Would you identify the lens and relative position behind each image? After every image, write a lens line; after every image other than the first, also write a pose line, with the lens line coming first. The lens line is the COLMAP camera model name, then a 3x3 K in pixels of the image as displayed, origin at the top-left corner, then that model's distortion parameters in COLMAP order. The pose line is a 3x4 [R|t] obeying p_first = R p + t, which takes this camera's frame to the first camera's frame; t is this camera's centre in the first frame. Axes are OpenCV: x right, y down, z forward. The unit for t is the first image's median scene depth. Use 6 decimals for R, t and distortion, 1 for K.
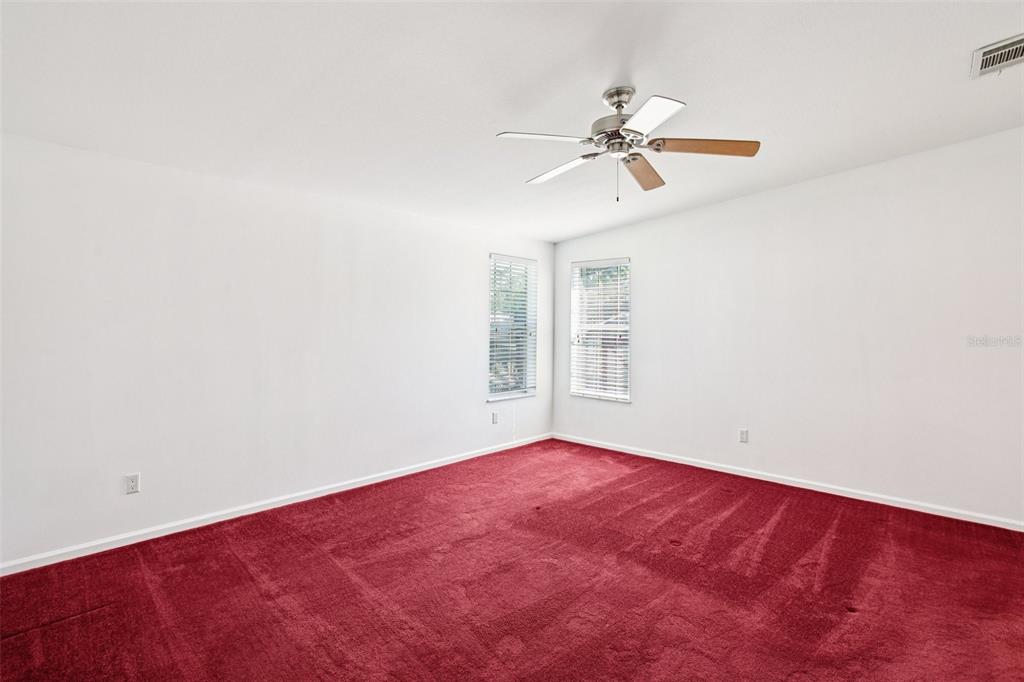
lens RADIAL K [[485.1, 0, 508.7], [0, 485.1, 327.4], [0, 0, 1]] dist [-0.046033, 0.014409]
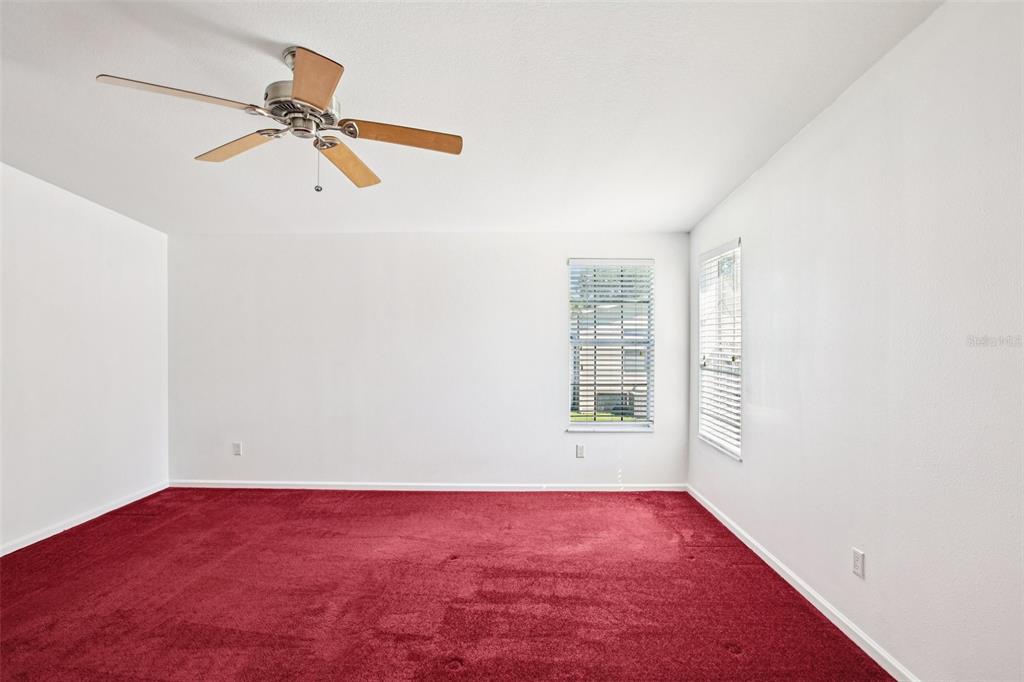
lens RADIAL K [[491.7, 0, 505.8], [0, 491.7, 336.7], [0, 0, 1]] dist [-0.046562, 0.000236]
pose [[0.677676, -0.001031, -0.735360, 0.525051], [0.002905, 0.999995, 0.001275, -0.016495], [0.735355, -0.003000, 0.677675, 0.326635]]
